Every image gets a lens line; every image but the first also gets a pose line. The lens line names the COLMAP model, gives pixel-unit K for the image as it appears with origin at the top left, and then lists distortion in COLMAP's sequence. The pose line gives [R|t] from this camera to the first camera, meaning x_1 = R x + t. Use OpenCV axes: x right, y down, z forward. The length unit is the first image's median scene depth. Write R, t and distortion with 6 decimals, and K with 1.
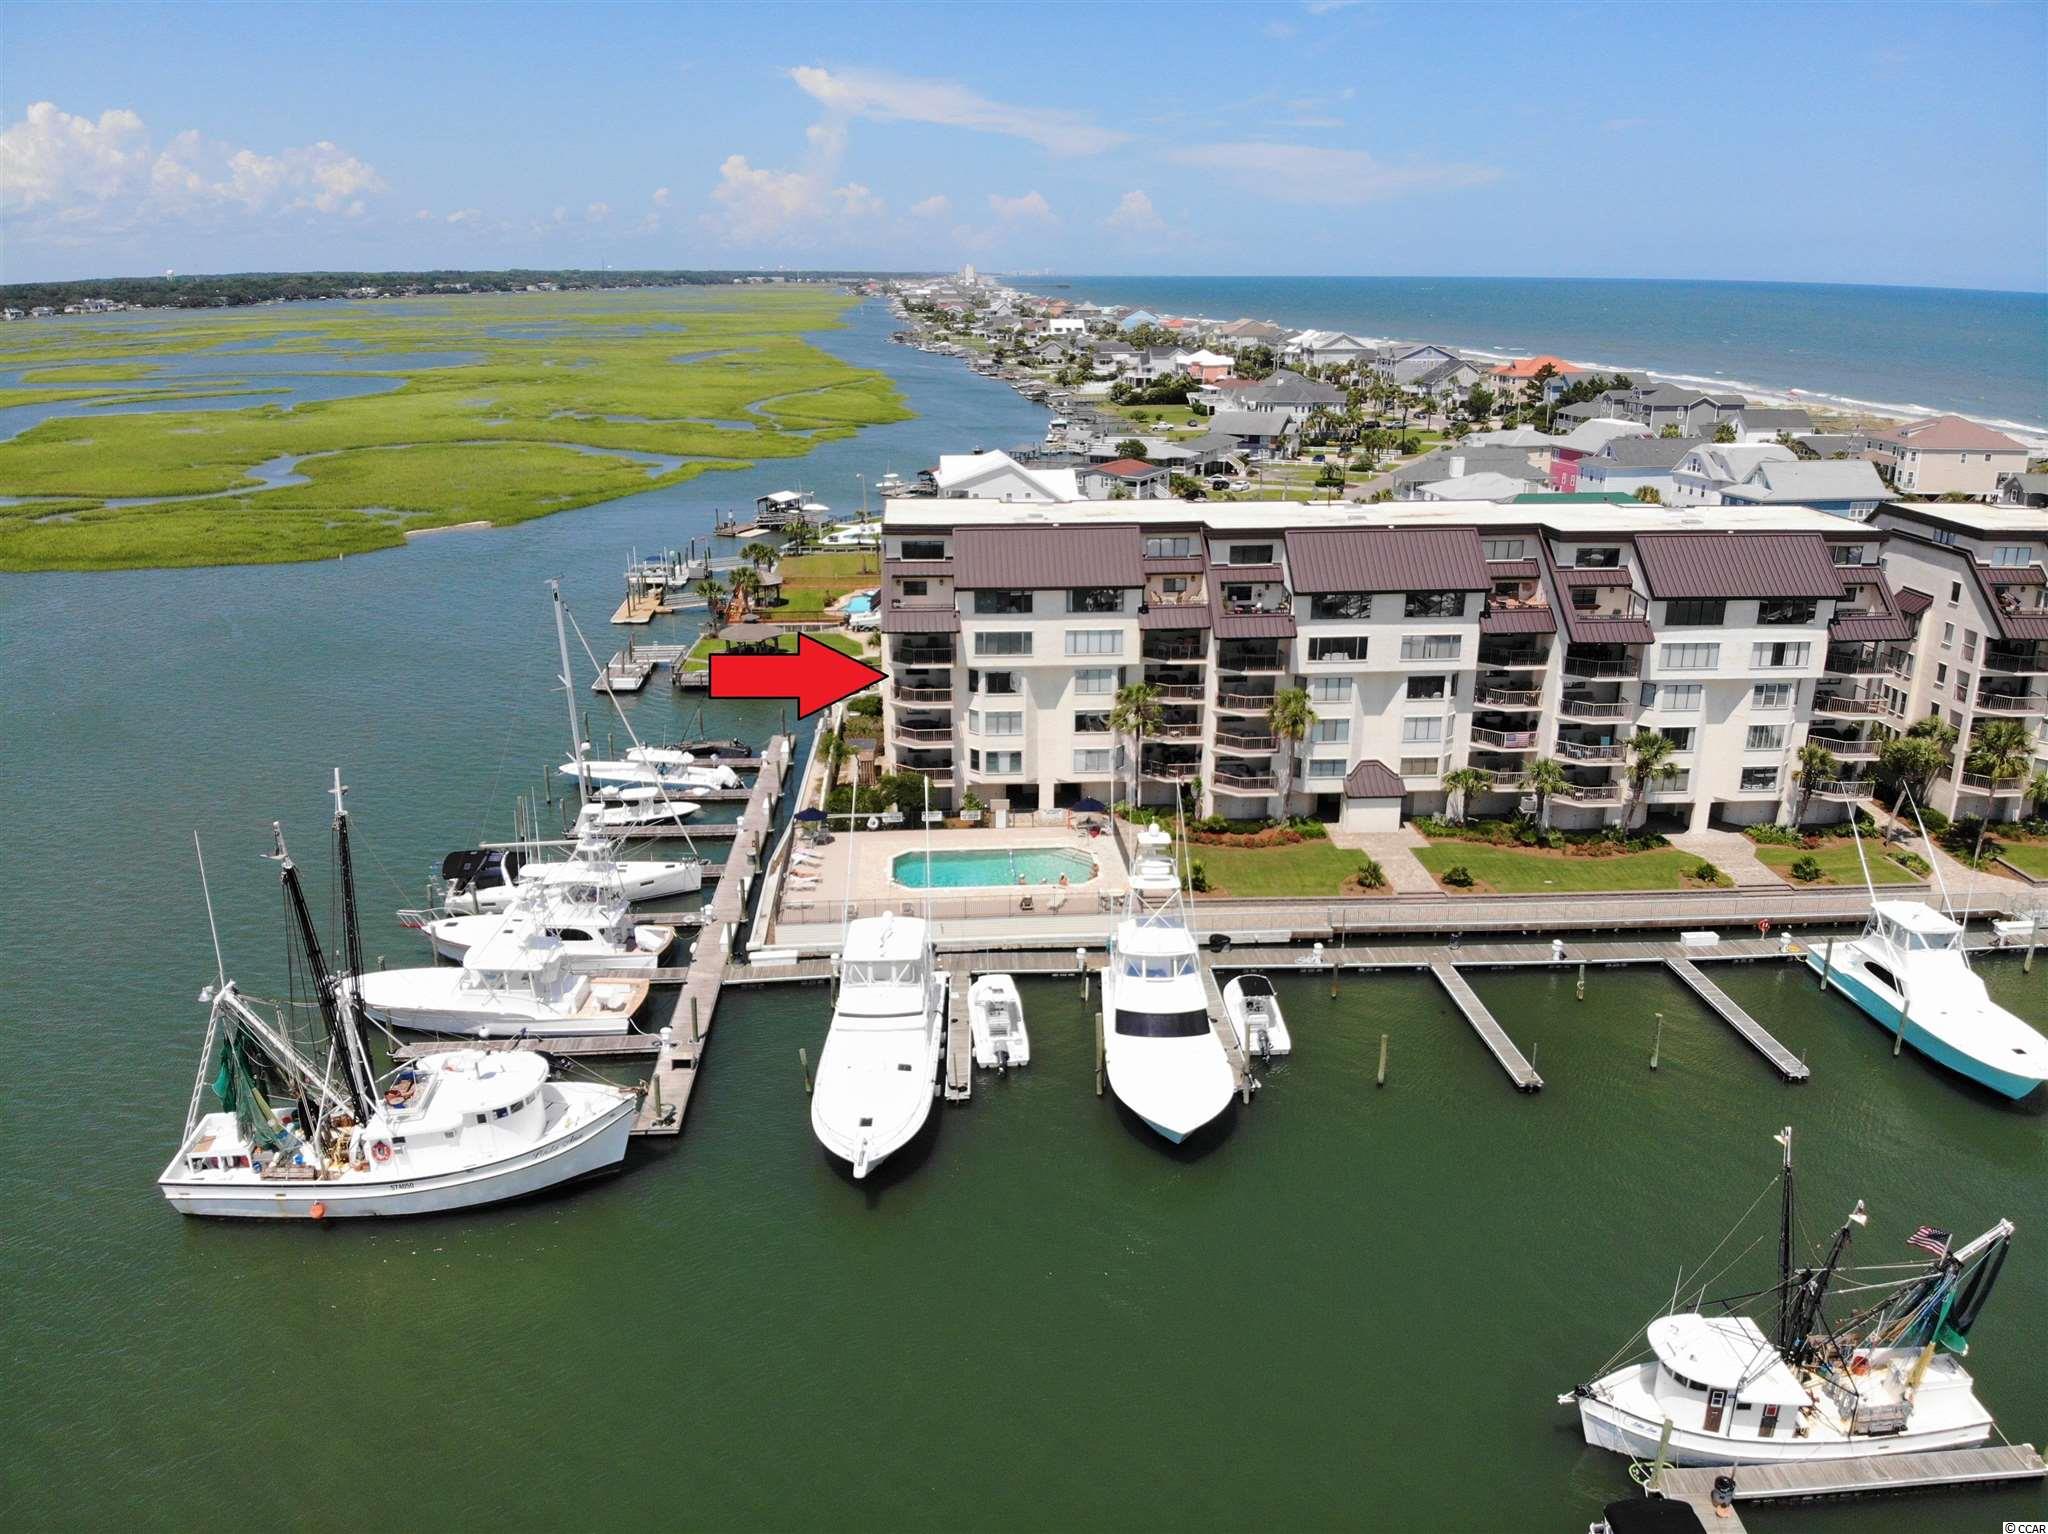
lens RADIAL K [[1506.6, 0, 1021.4], [0, 1506.6, 762.6], [0, 0, 1]] dist [0.102891, -0.278501]
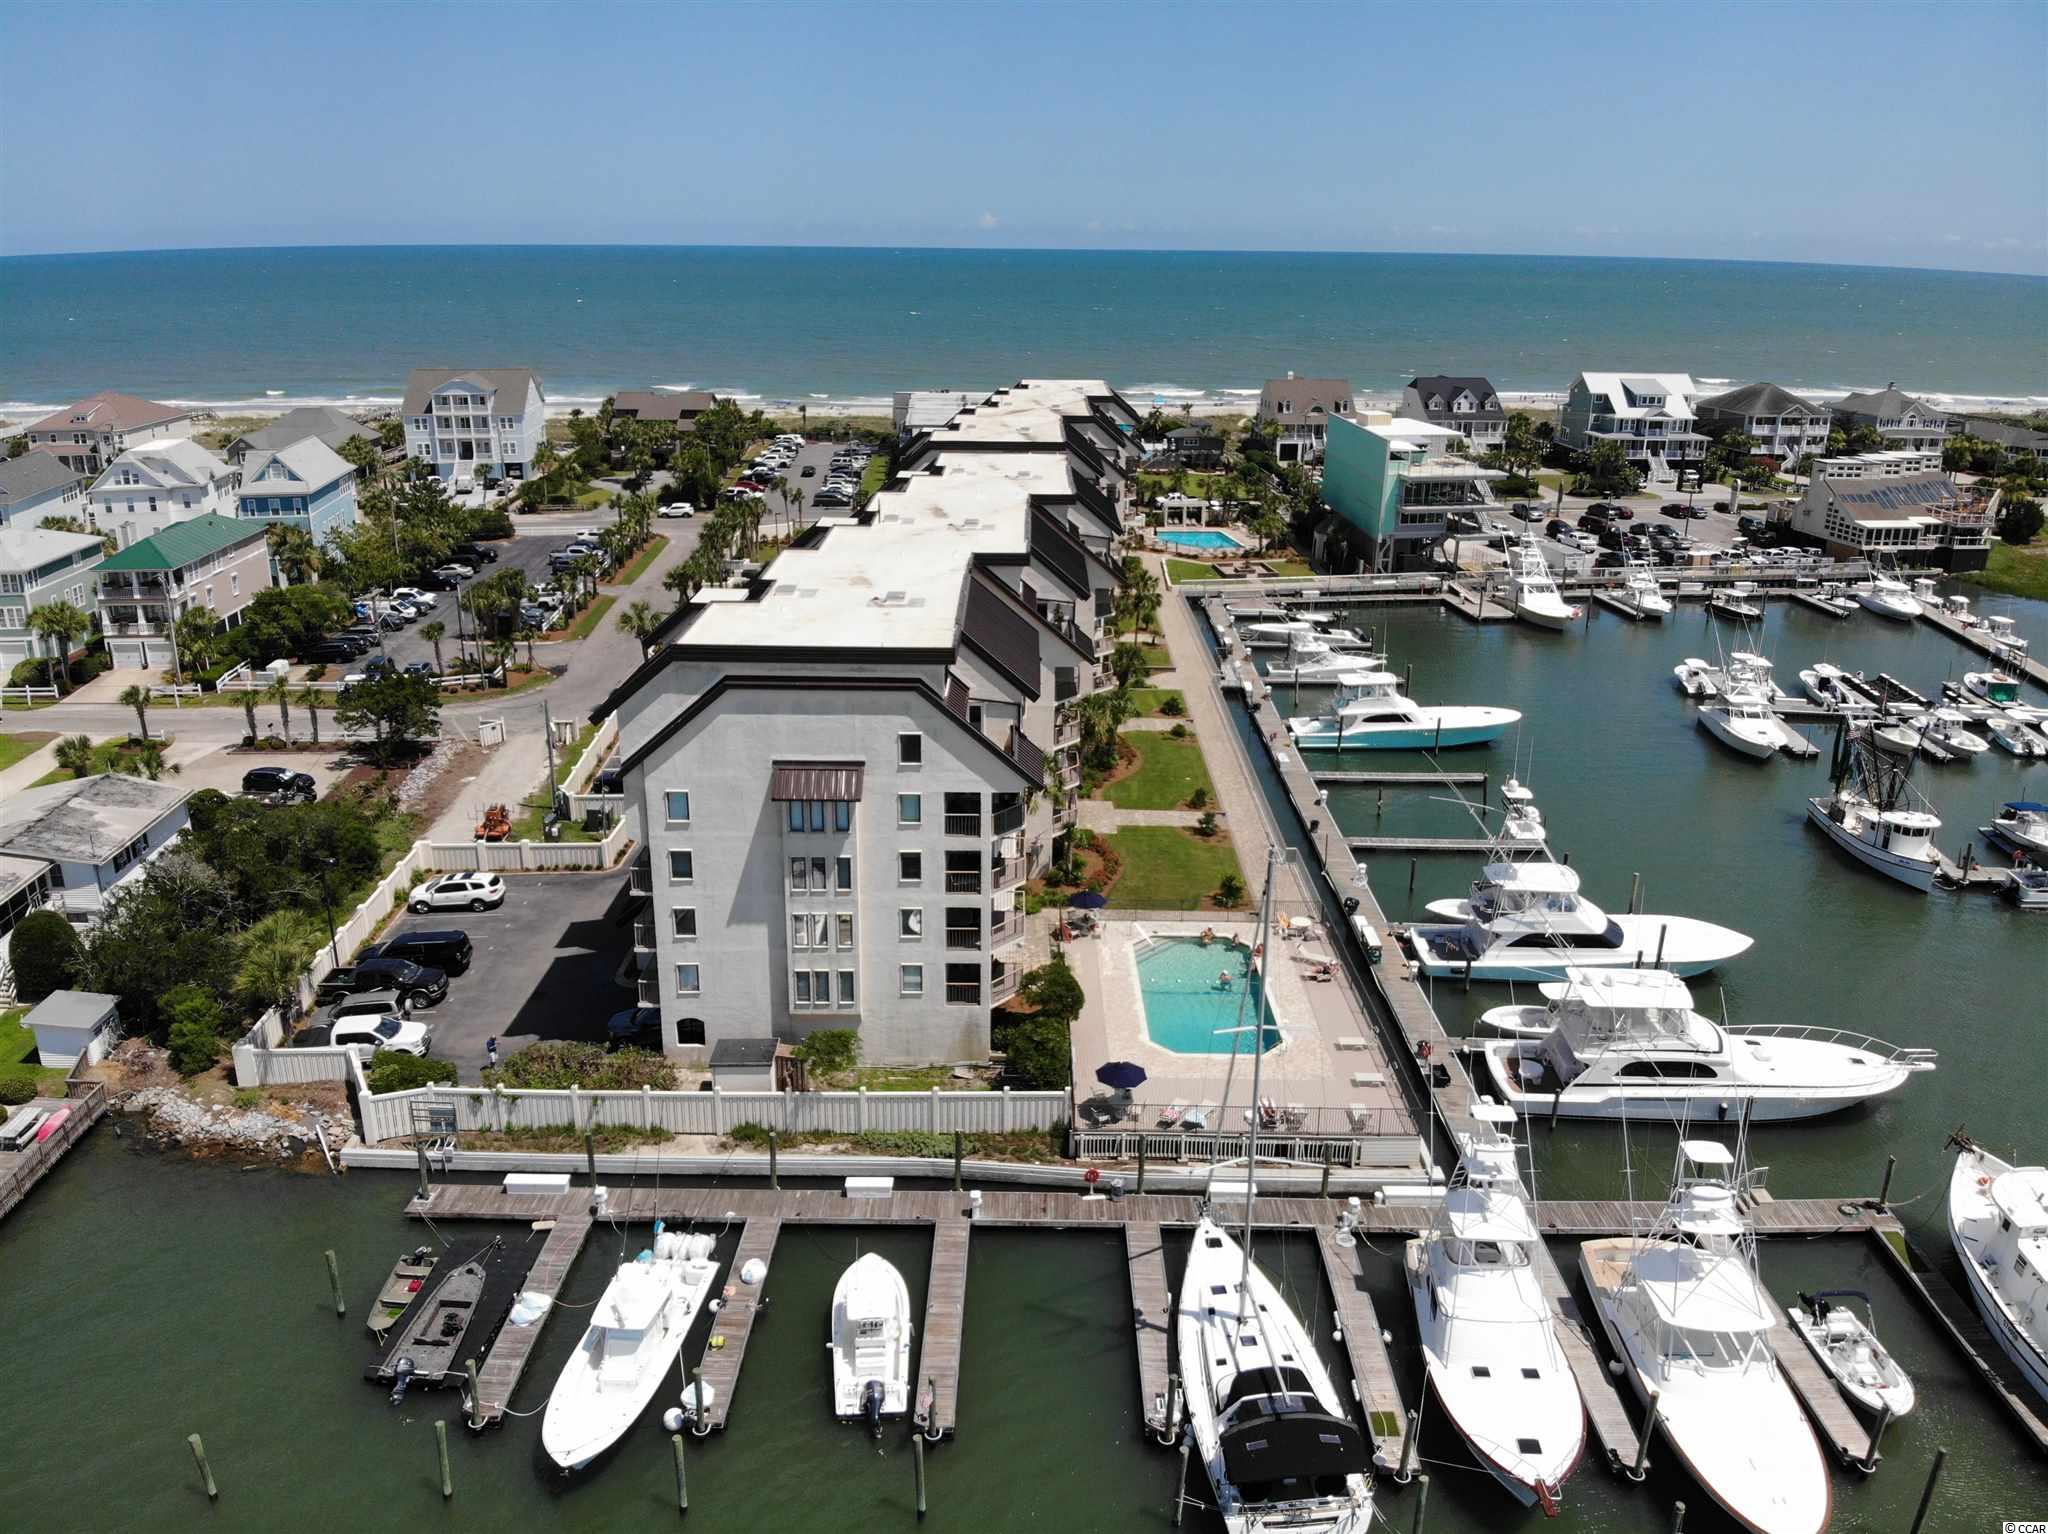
lens RADIAL K [[1506.6, 0, 1021.4], [0, 1506.6, 762.6], [0, 0, 1]] dist [0.102891, -0.278501]
pose [[0.061787, -0.321397, 0.944927, -0.703339], [0.296117, 0.910012, 0.290159, -0.286423], [-0.953151, 0.261881, 0.151398, 0.871052]]
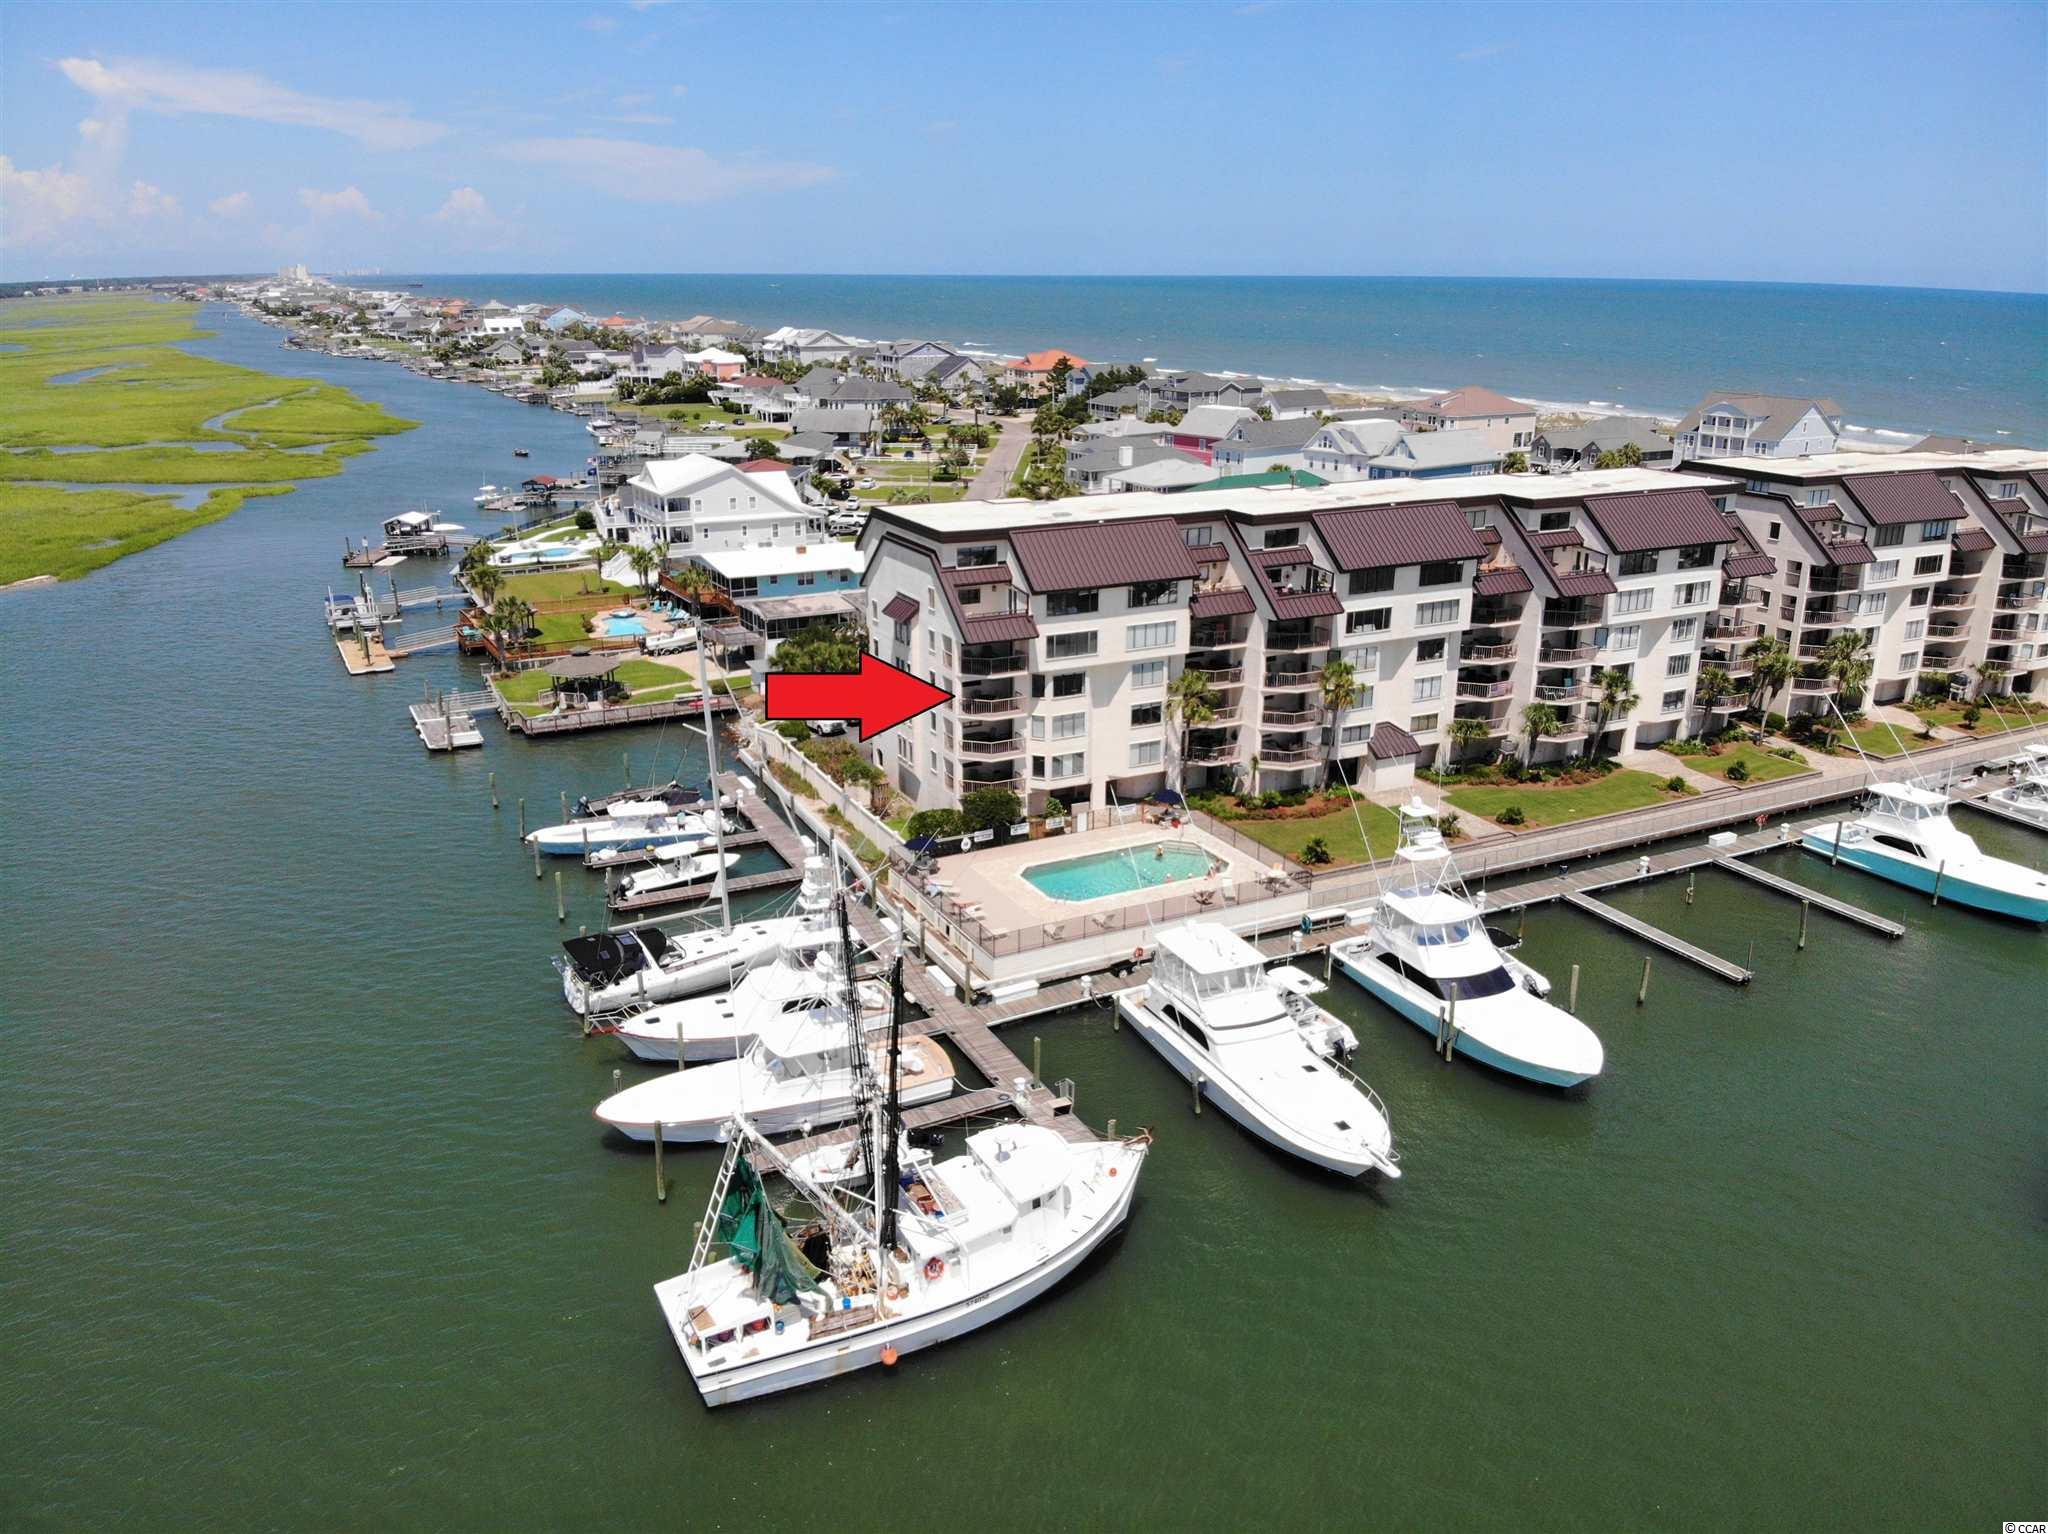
lens RADIAL K [[1506.6, 0, 1021.4], [0, 1506.6, 762.6], [0, 0, 1]] dist [0.102891, -0.278501]
pose [[0.919012, -0.119029, 0.375831, -0.414826], [0.118513, 0.992648, 0.024582, -0.030190], [-0.375994, 0.021949, 0.926362, 0.101530]]
